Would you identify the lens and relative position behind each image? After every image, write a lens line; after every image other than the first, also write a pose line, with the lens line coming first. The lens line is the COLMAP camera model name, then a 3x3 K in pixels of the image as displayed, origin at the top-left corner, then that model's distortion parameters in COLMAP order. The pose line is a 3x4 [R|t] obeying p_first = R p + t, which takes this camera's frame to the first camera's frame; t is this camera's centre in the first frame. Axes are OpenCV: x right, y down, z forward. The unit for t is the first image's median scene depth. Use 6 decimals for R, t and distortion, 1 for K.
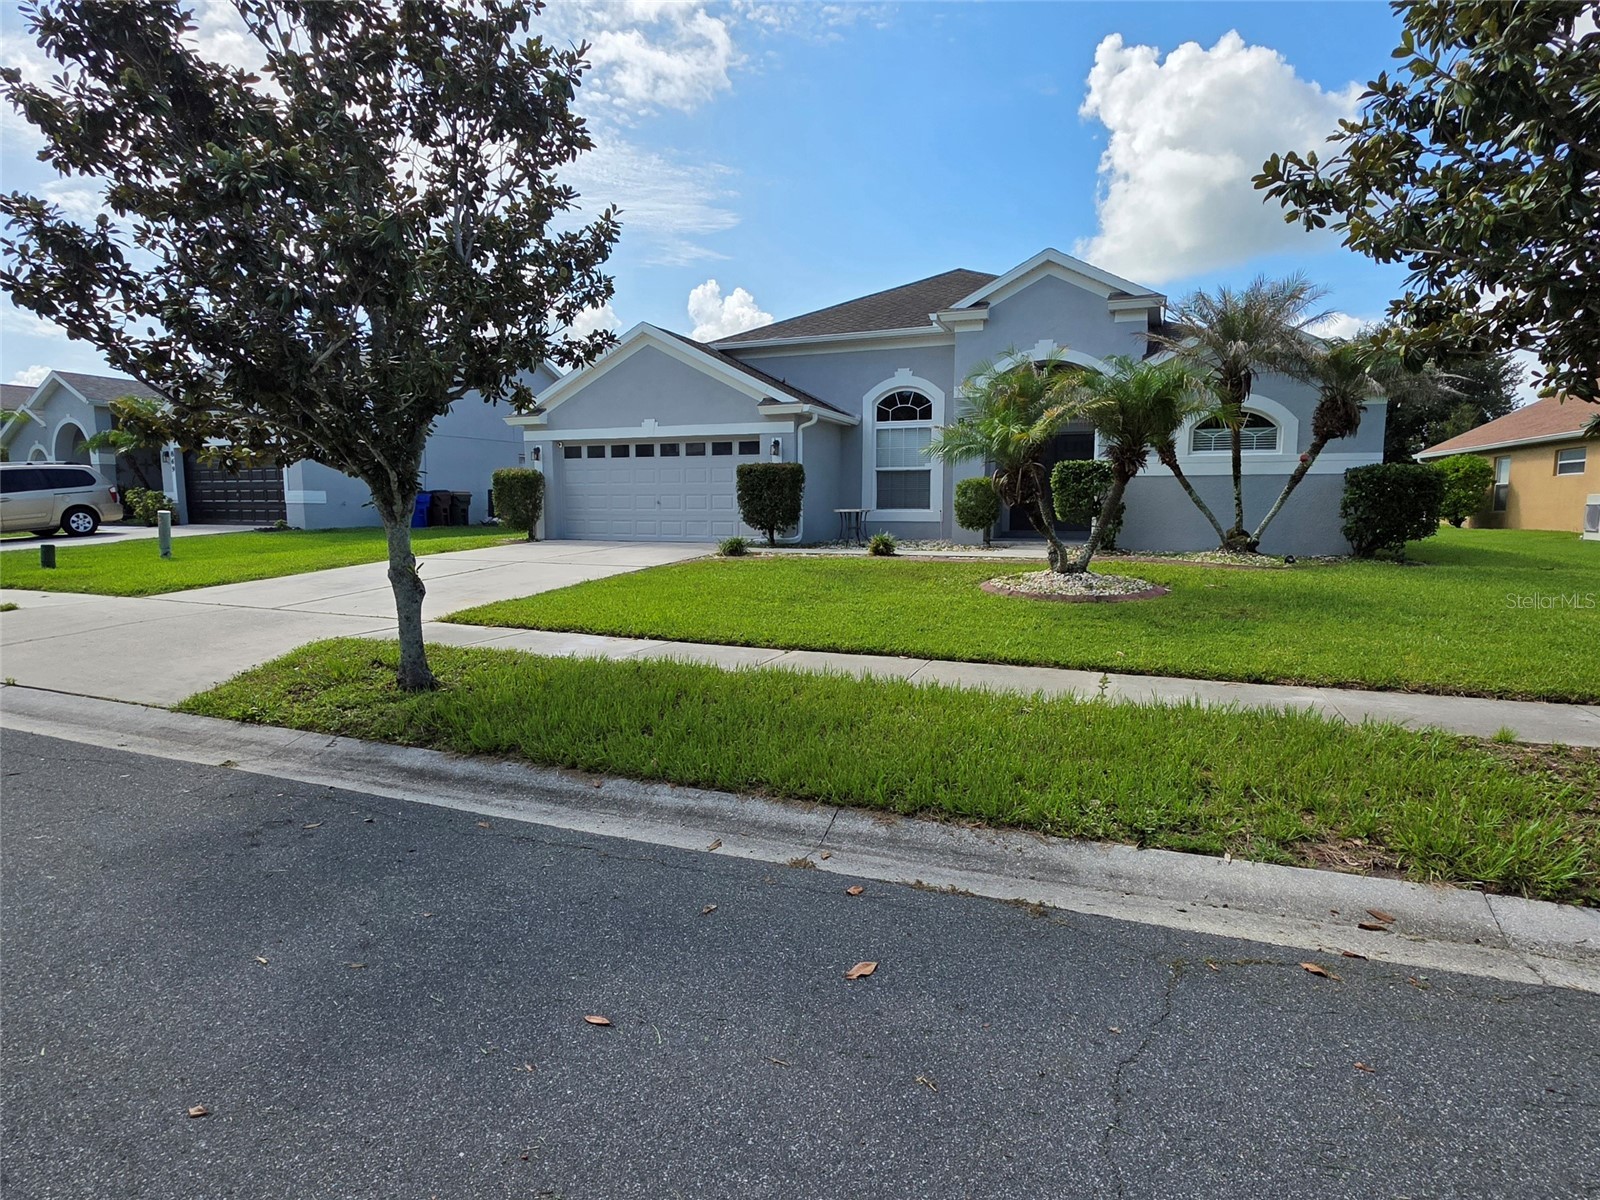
lens RADIAL K [[921.1, 0, 804.9], [0, 921.1, 607.7], [0, 0, 1]] dist [-0.036819, 0.051849]
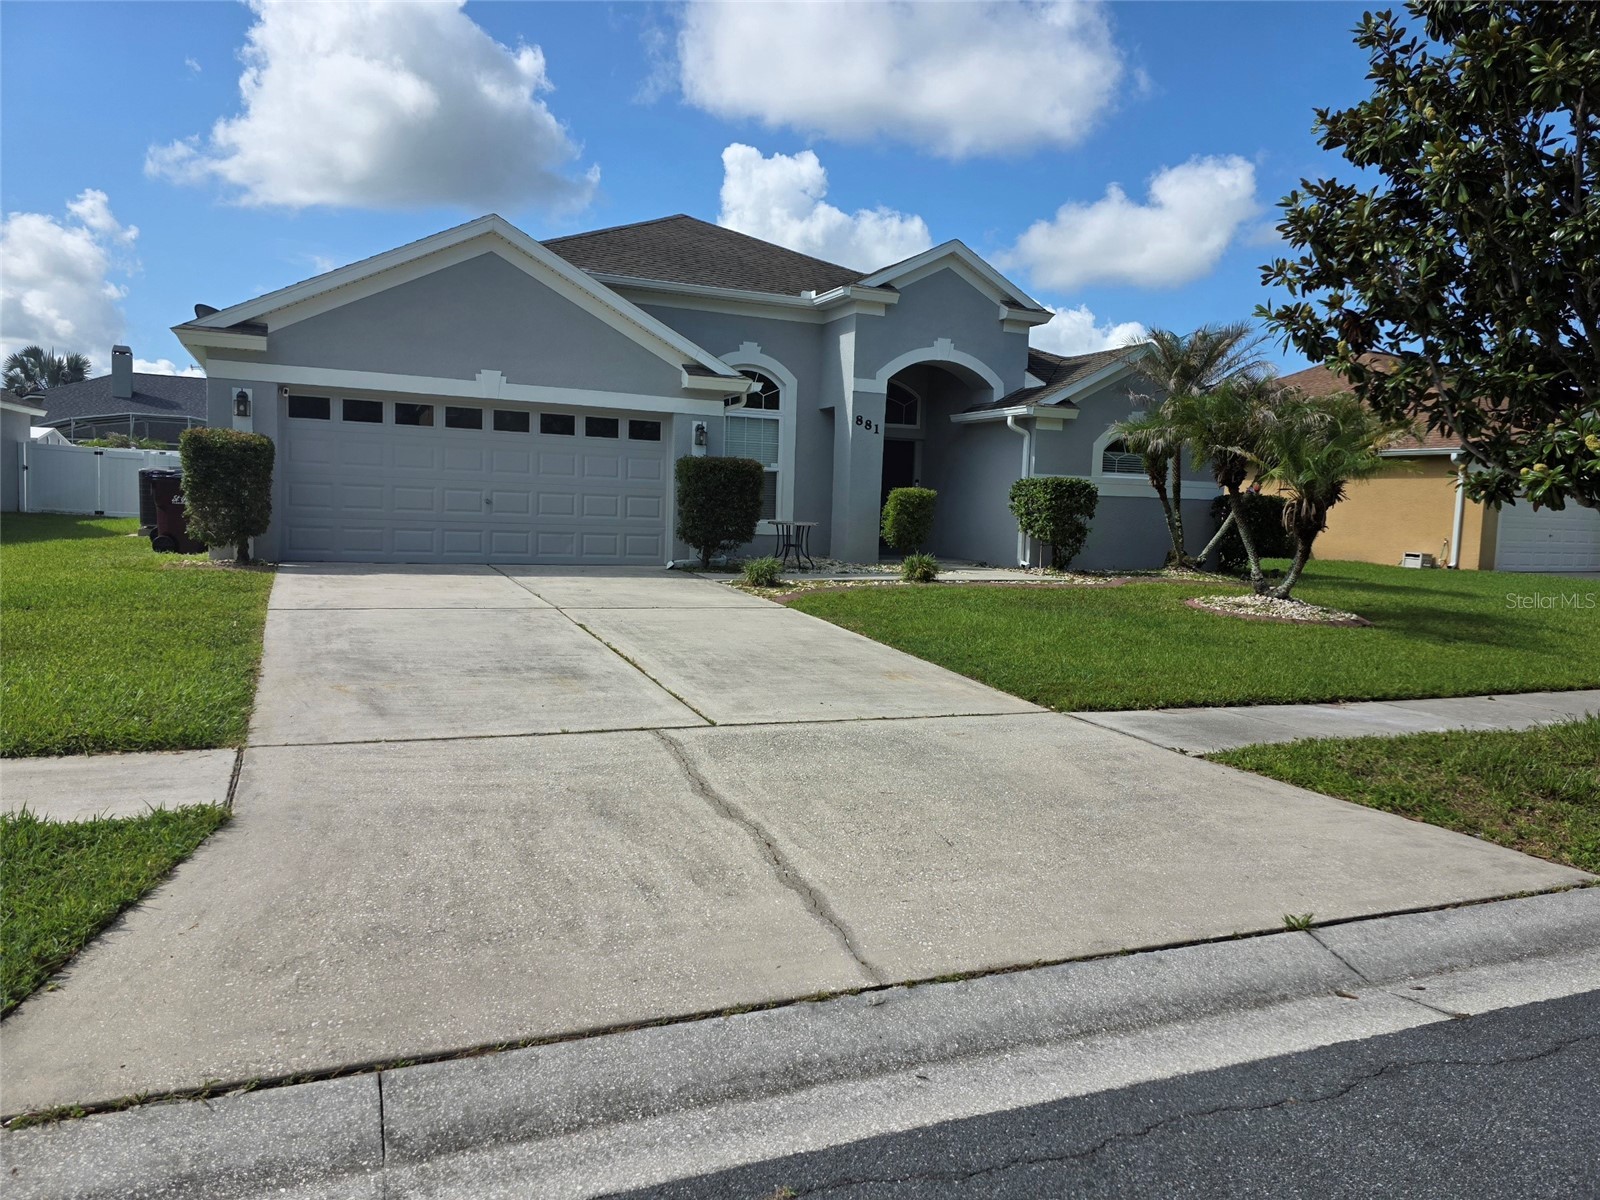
lens RADIAL K [[1068.2, 0, 818.6], [0, 1068.2, 603.7], [0, 0, 1]] dist [0.056265, -0.037809]
pose [[0.686726, -0.042637, 0.725664, -0.567235], [0.047700, 0.998770, 0.013544, -0.045731], [-0.725349, 0.025313, 0.687915, 0.339615]]
